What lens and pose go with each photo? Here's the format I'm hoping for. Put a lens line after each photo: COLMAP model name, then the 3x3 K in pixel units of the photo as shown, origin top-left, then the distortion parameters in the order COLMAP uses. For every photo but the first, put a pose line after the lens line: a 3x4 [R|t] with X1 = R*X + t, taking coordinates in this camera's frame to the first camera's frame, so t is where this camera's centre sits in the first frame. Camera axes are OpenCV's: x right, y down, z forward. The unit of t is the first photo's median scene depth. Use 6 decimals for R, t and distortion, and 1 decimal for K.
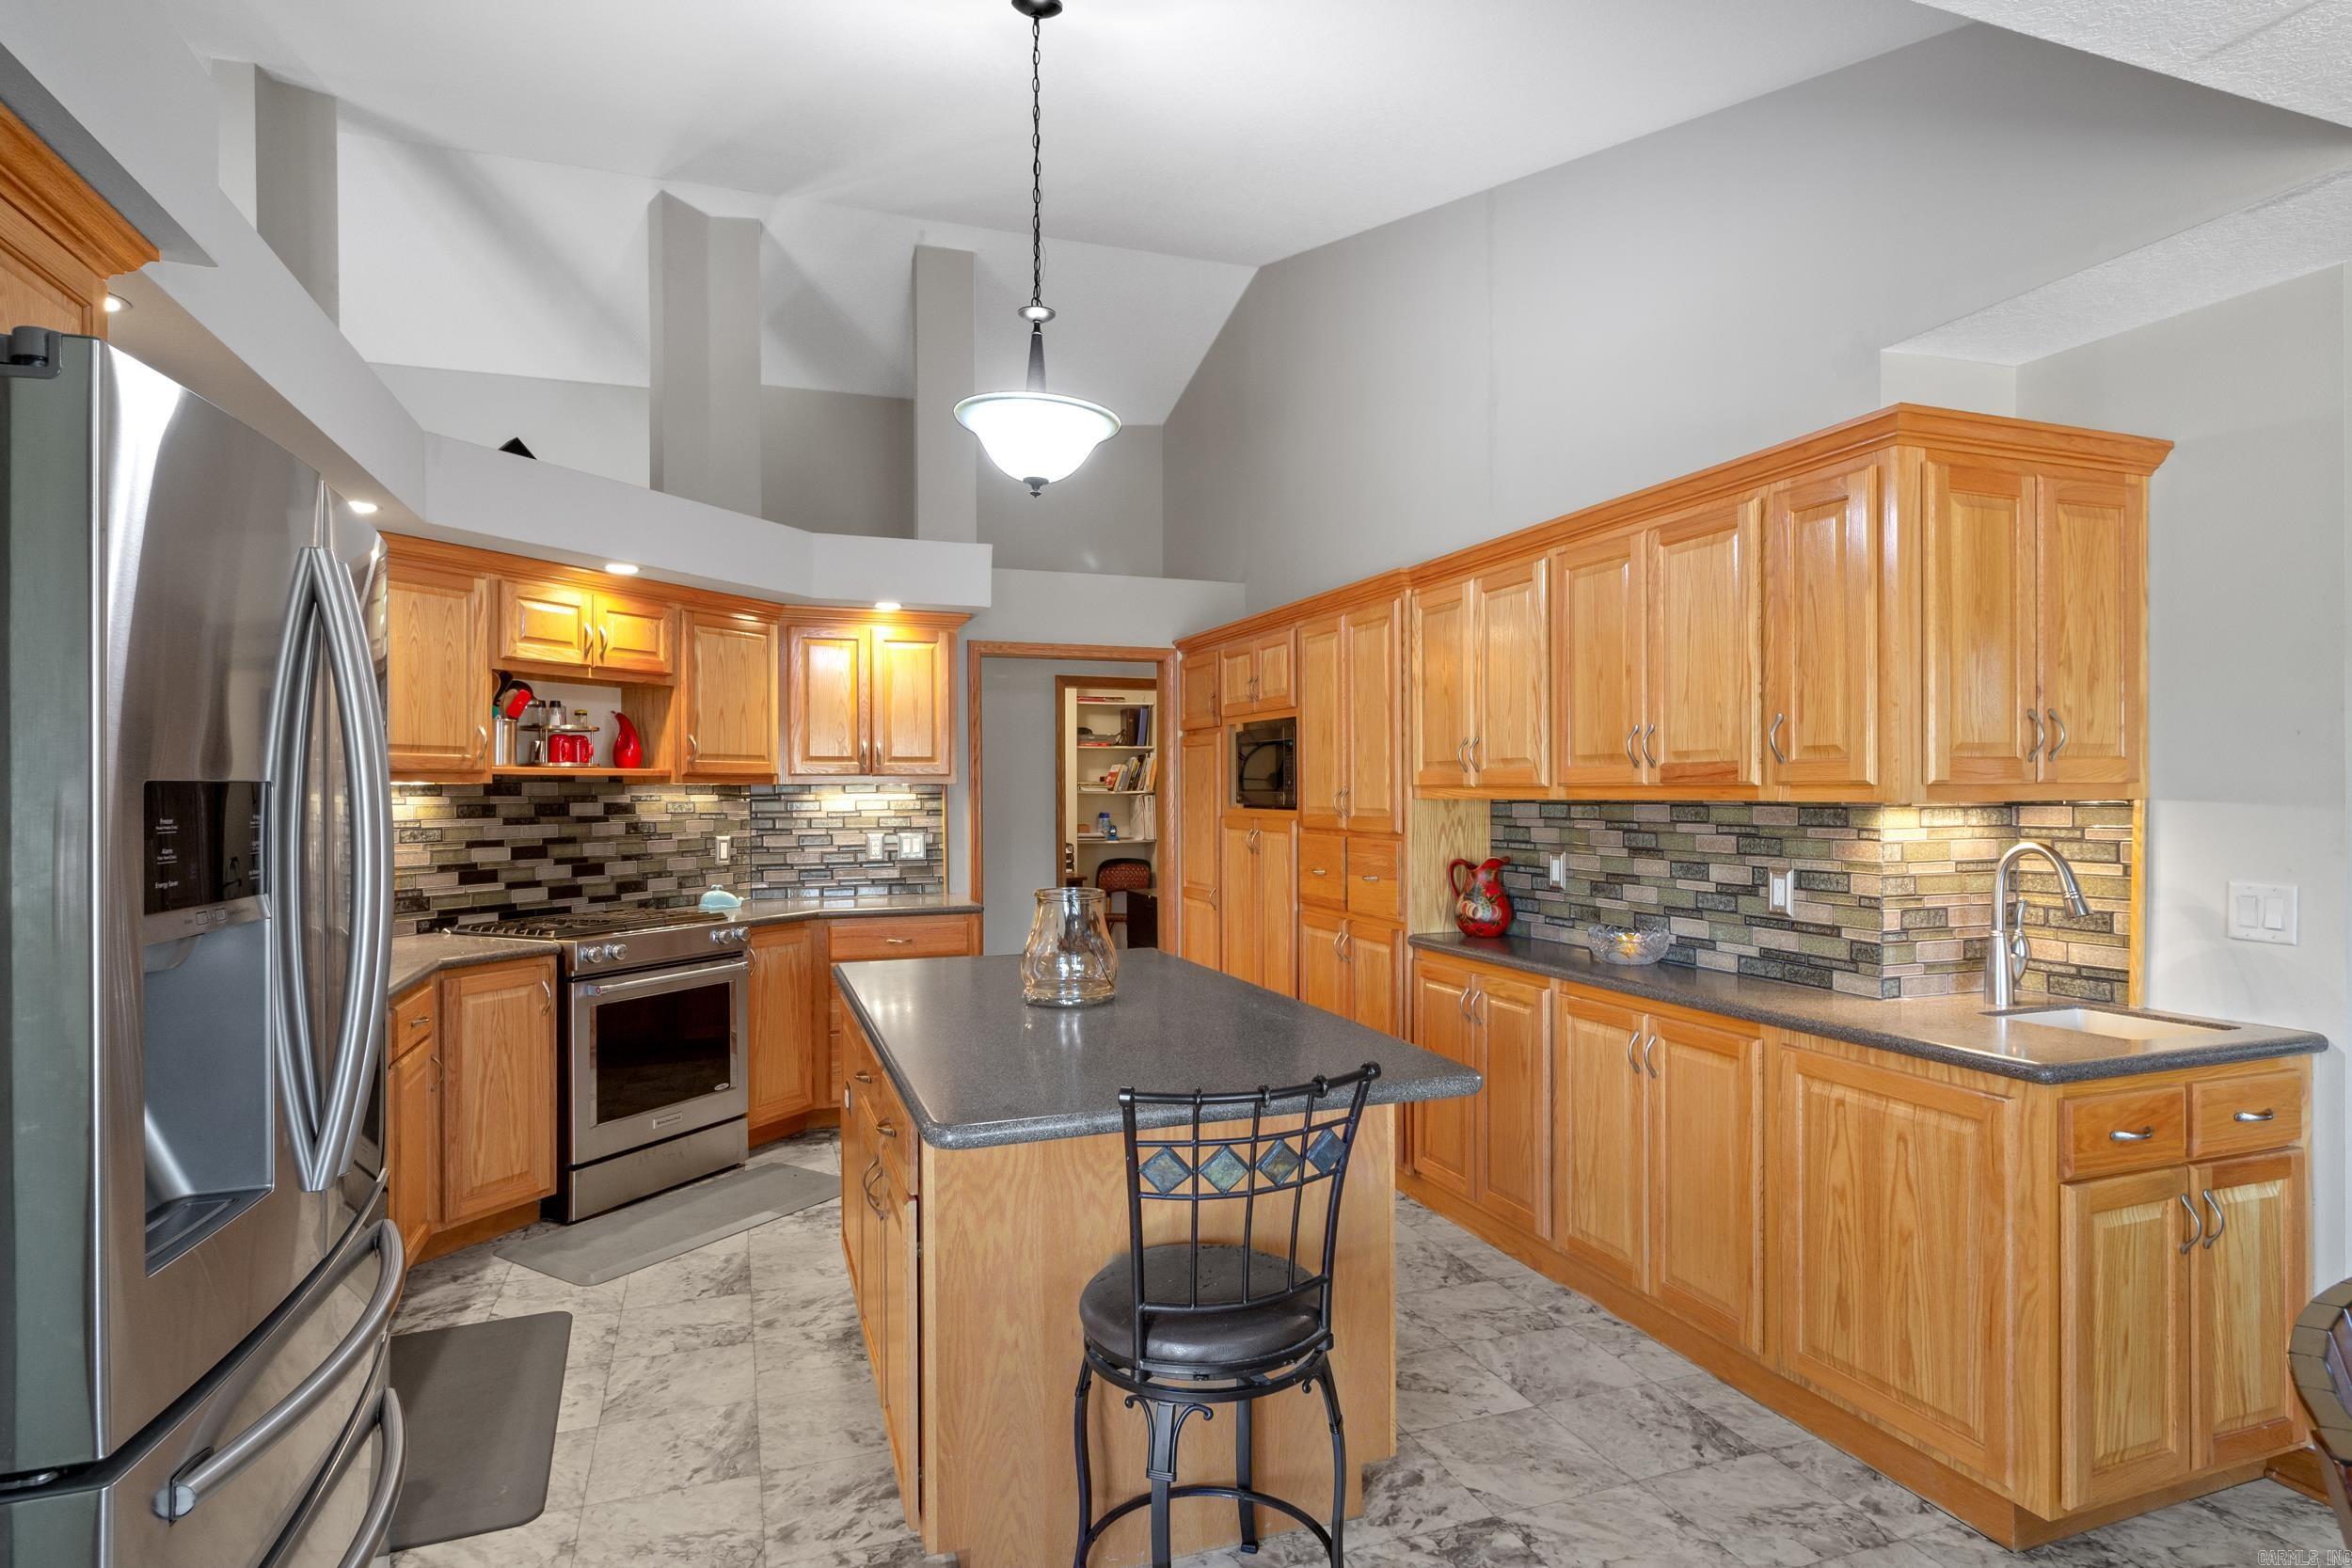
lens RADIAL K [[1235.1, 0, 1195.9], [0, 1235.1, 783.9], [0, 0, 1]] dist [-0.000557, -0.000758]
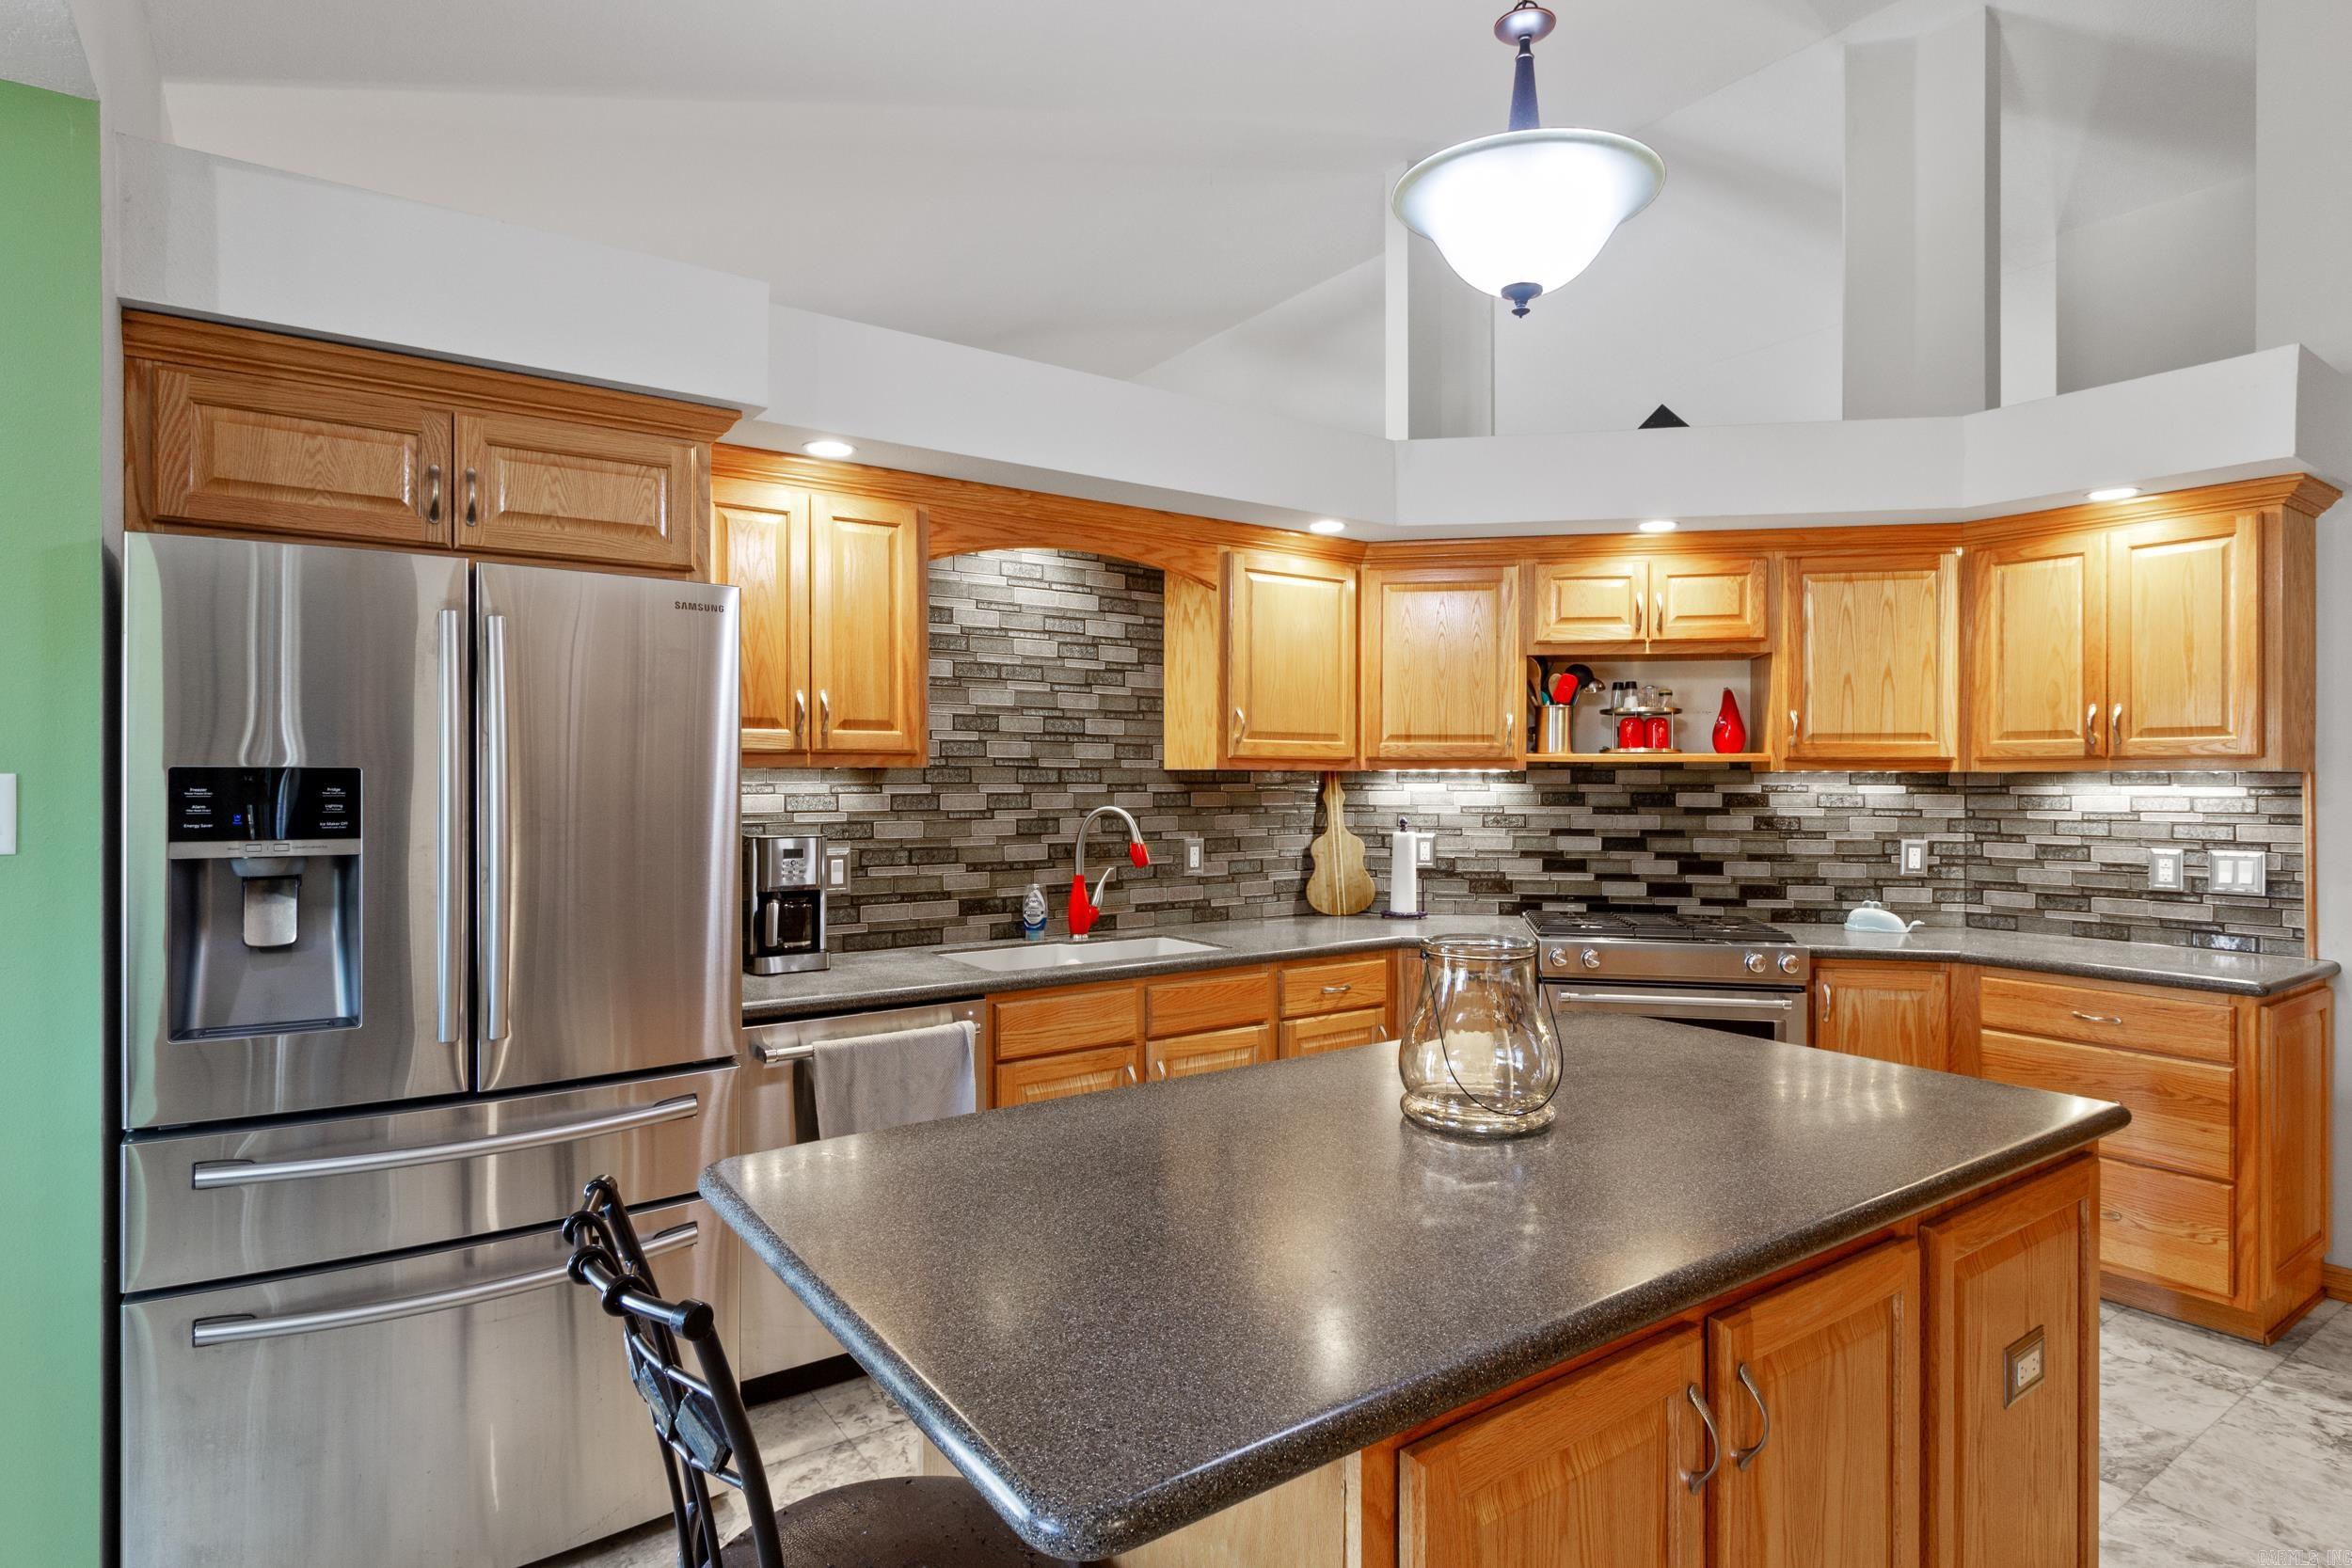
lens RADIAL K [[1235.1, 0, 1195.9], [0, 1235.1, 783.9], [0, 0, 1]] dist [-0.000557, -0.000758]
pose [[0.267904, 0.008132, -0.963411, 0.274642], [0.000013, 0.999964, 0.008444, 0.001500], [0.963446, -0.002275, 0.267894, 0.418575]]
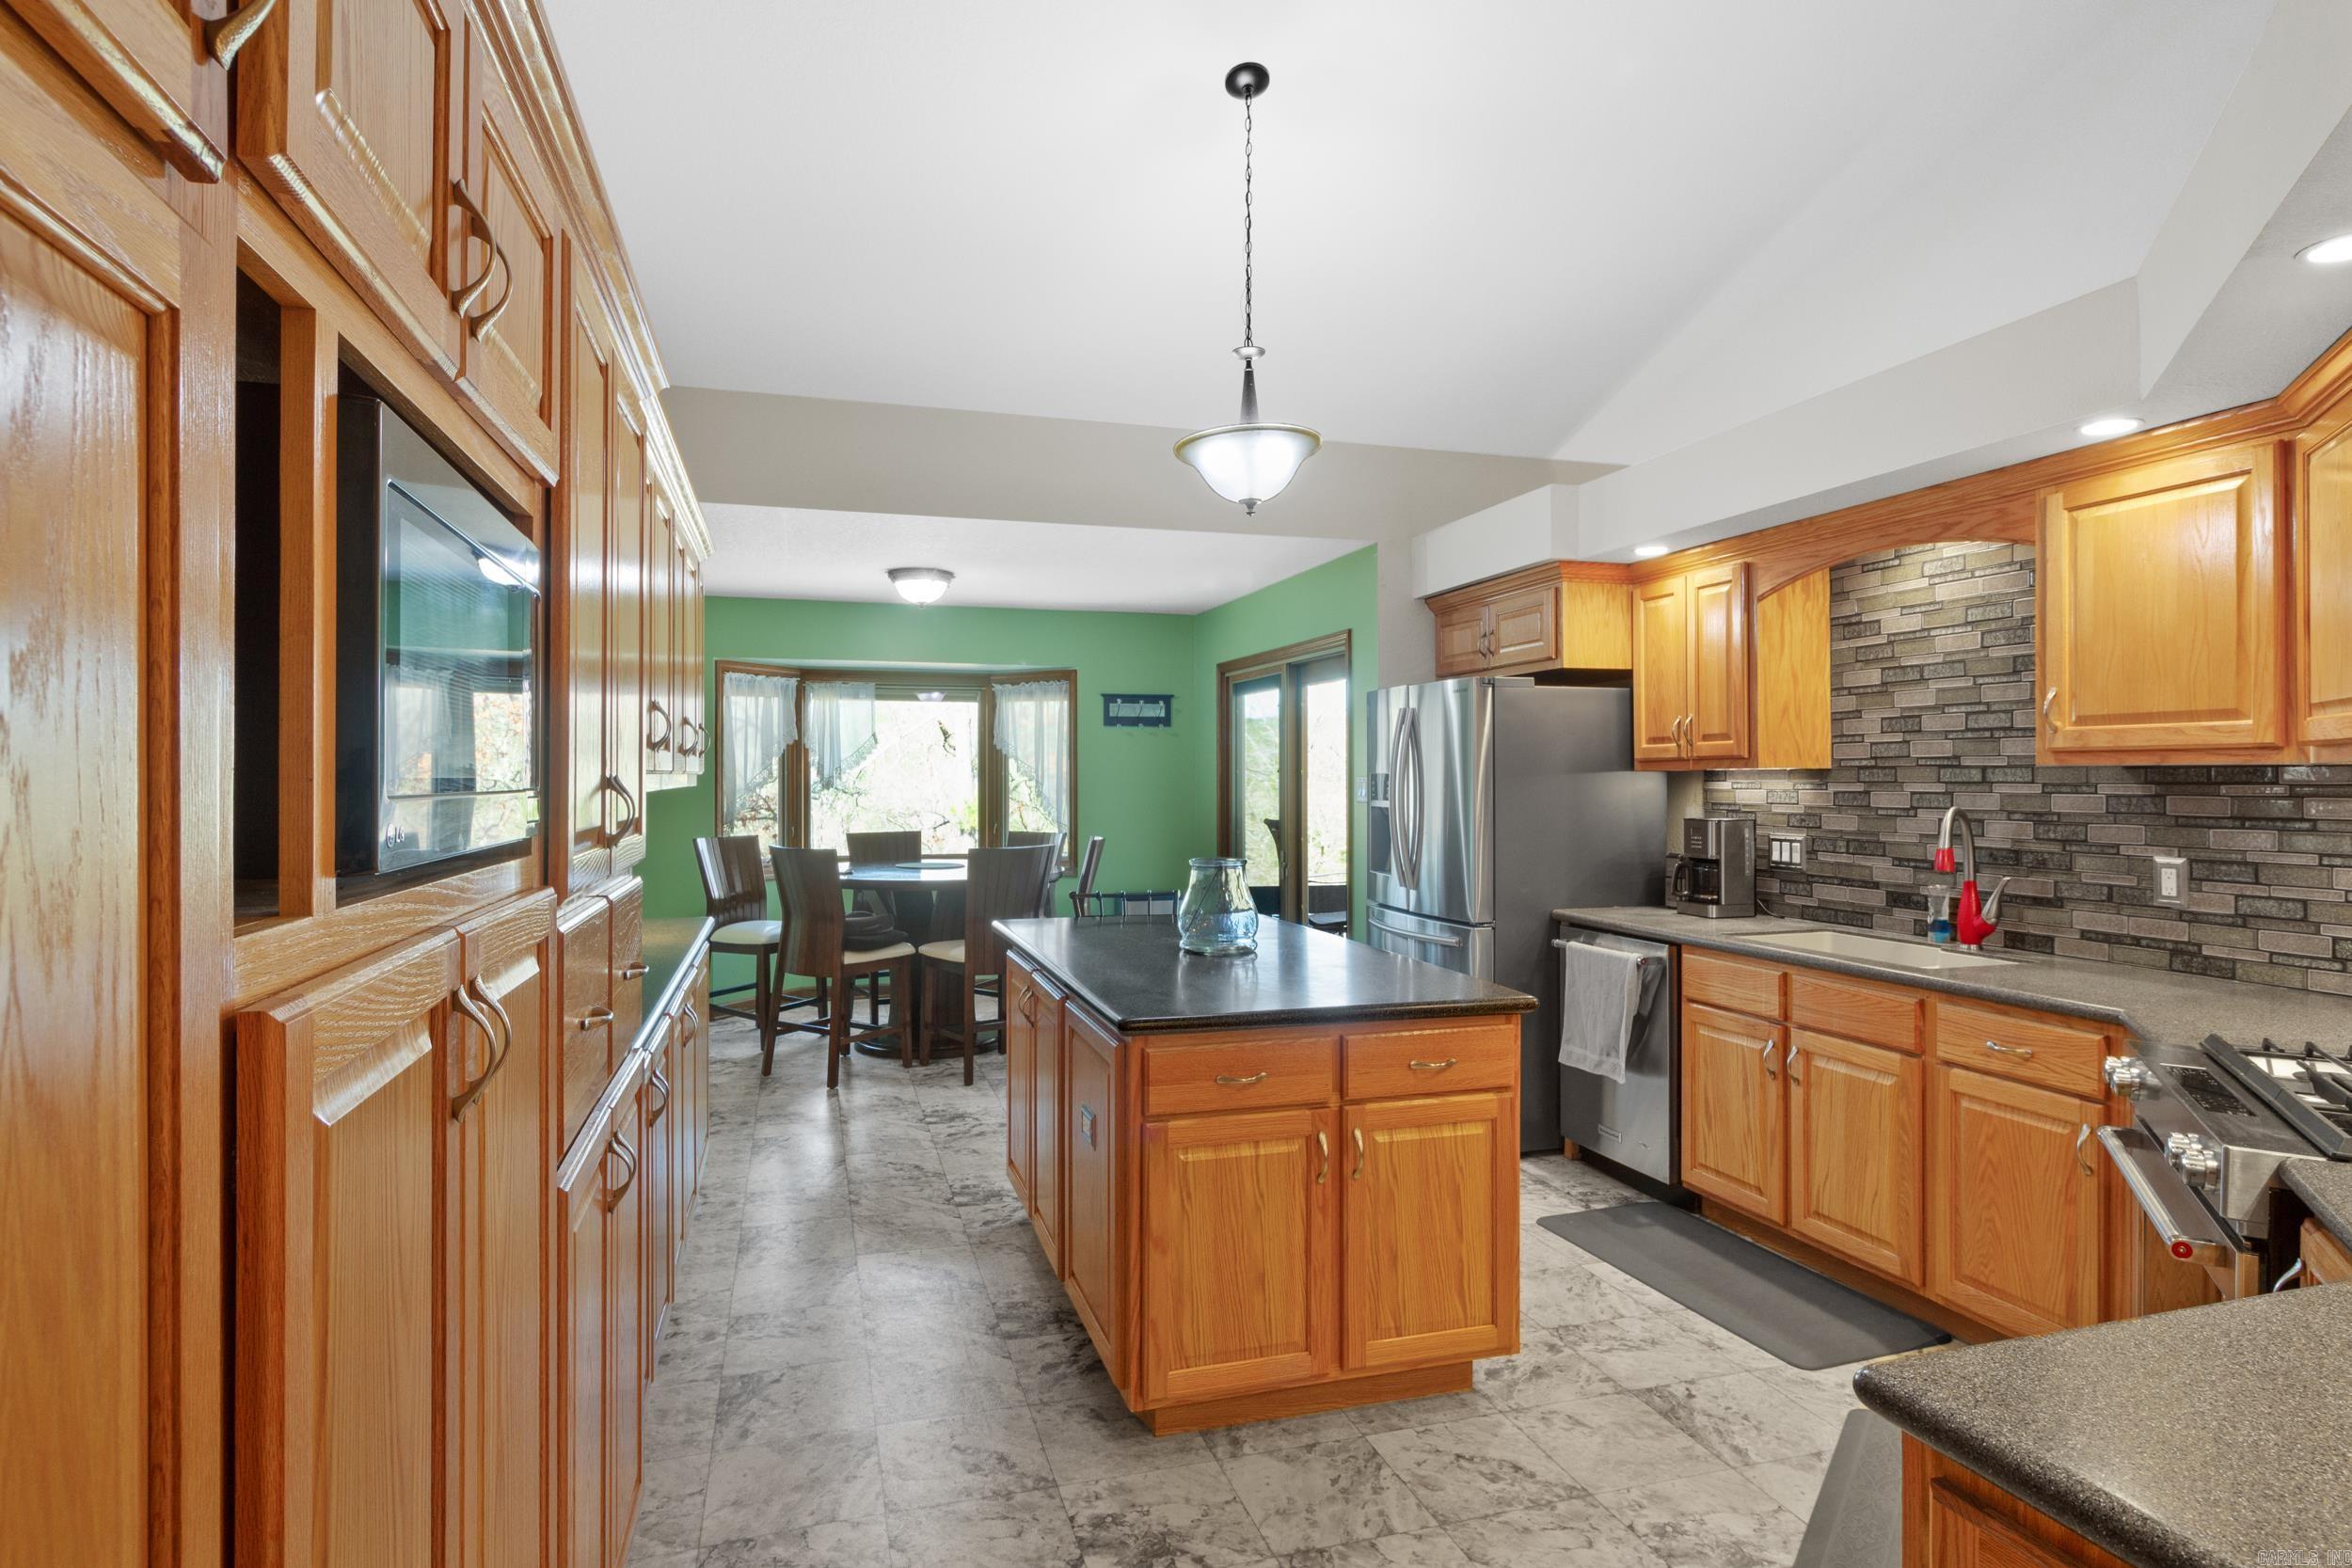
lens RADIAL K [[1267.1, 0, 1176.0], [0, 1267.1, 784.0], [0, 0, 1]] dist [0.000043, -0.000166]
pose [[-0.997925, 0.003688, 0.064281, -0.085001], [0.003867, 0.999989, 0.002662, 0.004811], [-0.064271, 0.002905, -0.997928, 1.350277]]
